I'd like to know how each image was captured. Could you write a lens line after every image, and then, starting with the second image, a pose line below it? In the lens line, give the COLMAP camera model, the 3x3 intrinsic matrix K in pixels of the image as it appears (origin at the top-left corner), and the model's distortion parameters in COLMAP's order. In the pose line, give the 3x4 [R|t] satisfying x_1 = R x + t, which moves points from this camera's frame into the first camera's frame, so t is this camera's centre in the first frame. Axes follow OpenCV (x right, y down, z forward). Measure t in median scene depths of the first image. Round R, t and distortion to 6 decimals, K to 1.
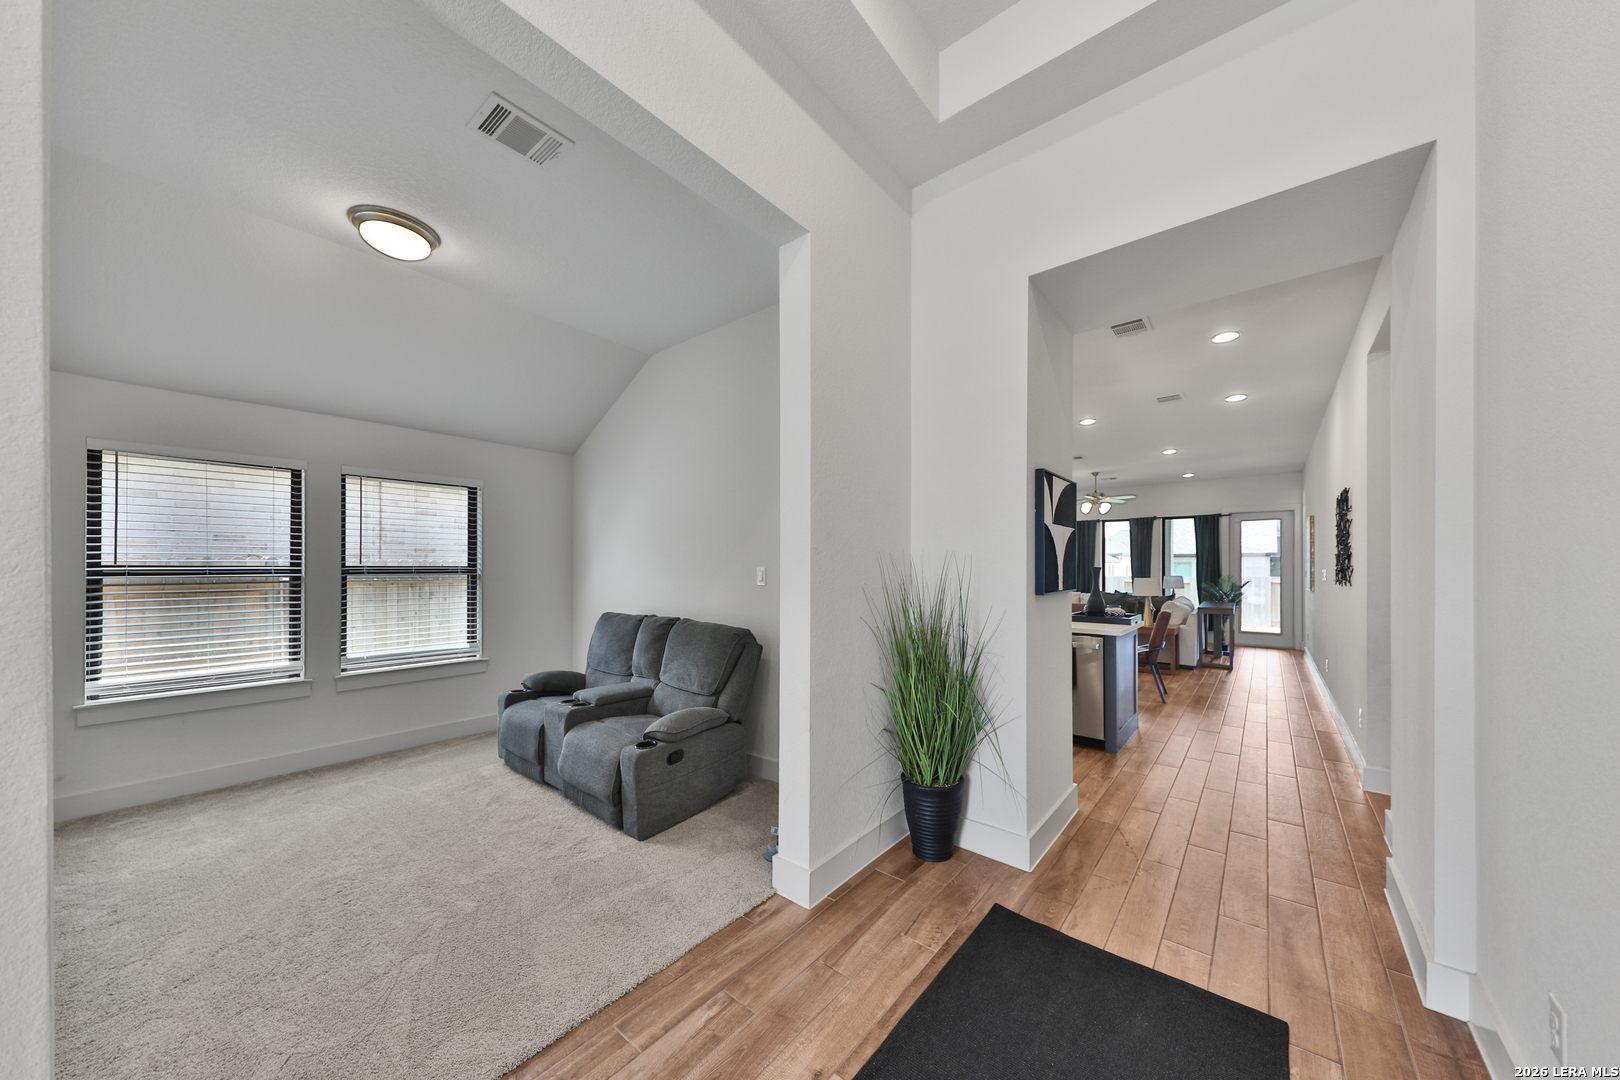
lens RADIAL K [[549.6, 0, 817.5], [0, 549.6, 565.9], [0, 0, 1]] dist [0.009228, -0.000070]
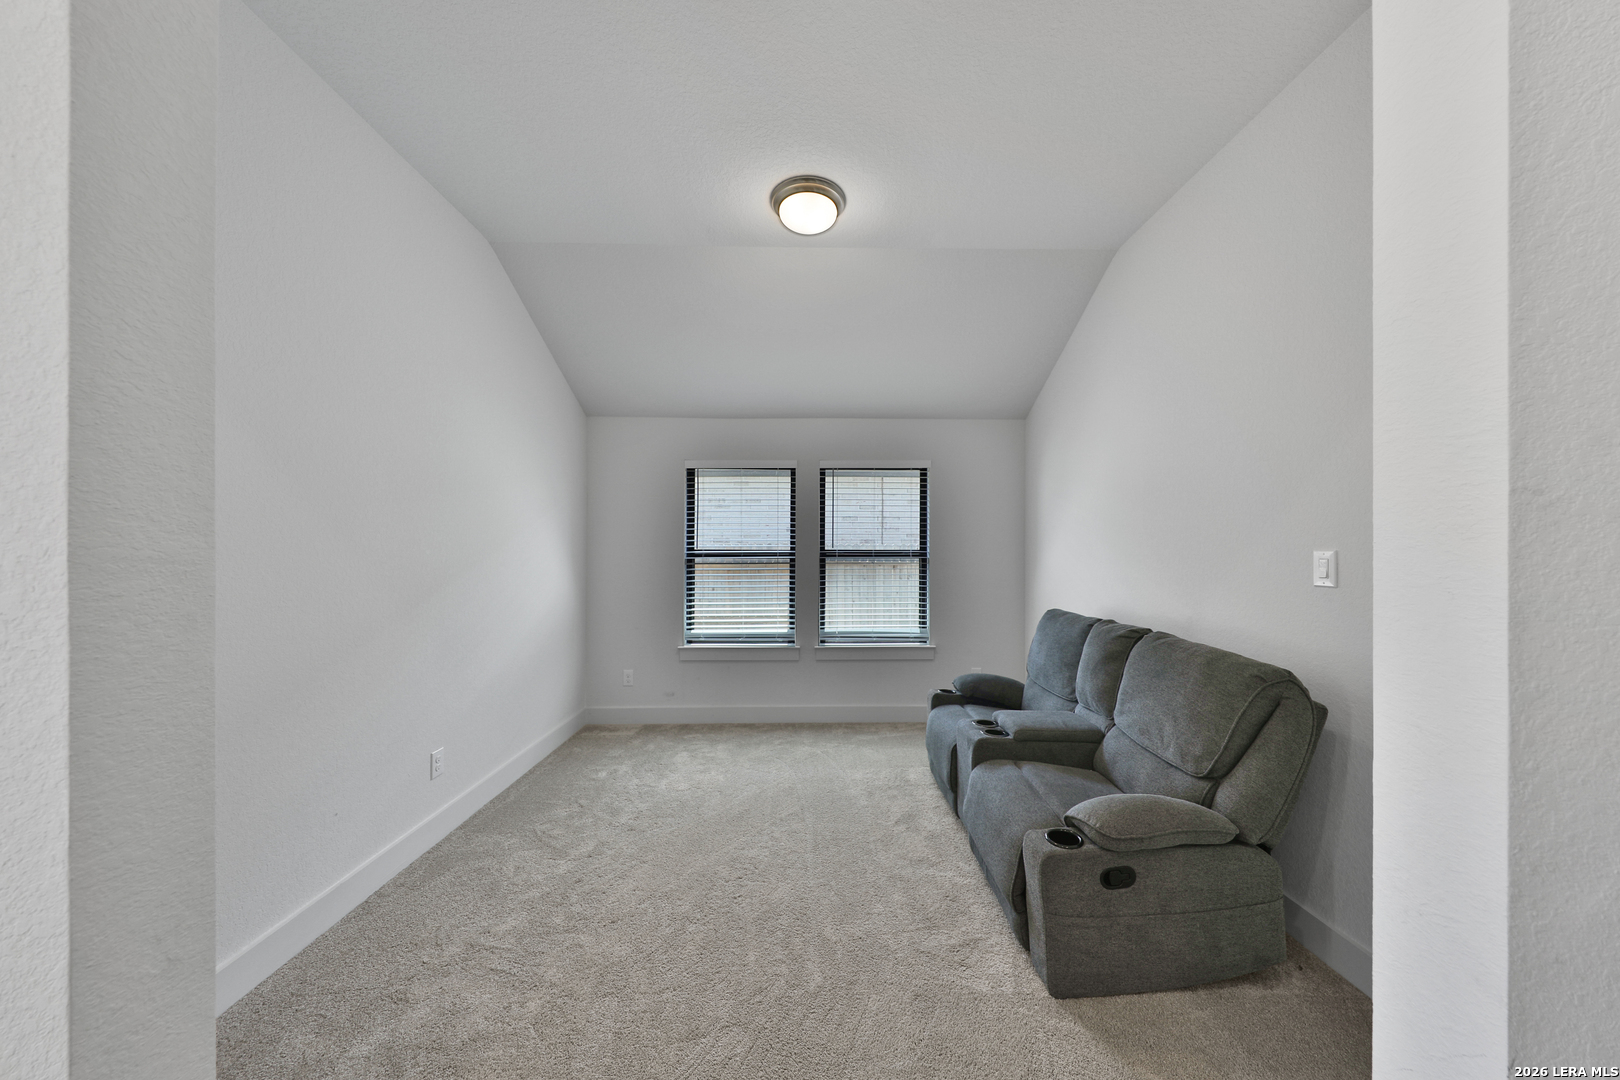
lens RADIAL K [[548.8, 0, 810.3], [0, 548.8, 551.3], [0, 0, 1]] dist [0.009637, -0.000146]
pose [[0.649383, 0.000800, -0.760461, -0.021535], [0.001841, 0.999995, 0.002624, 0.000841], [0.760460, -0.003105, 0.649378, 0.303242]]
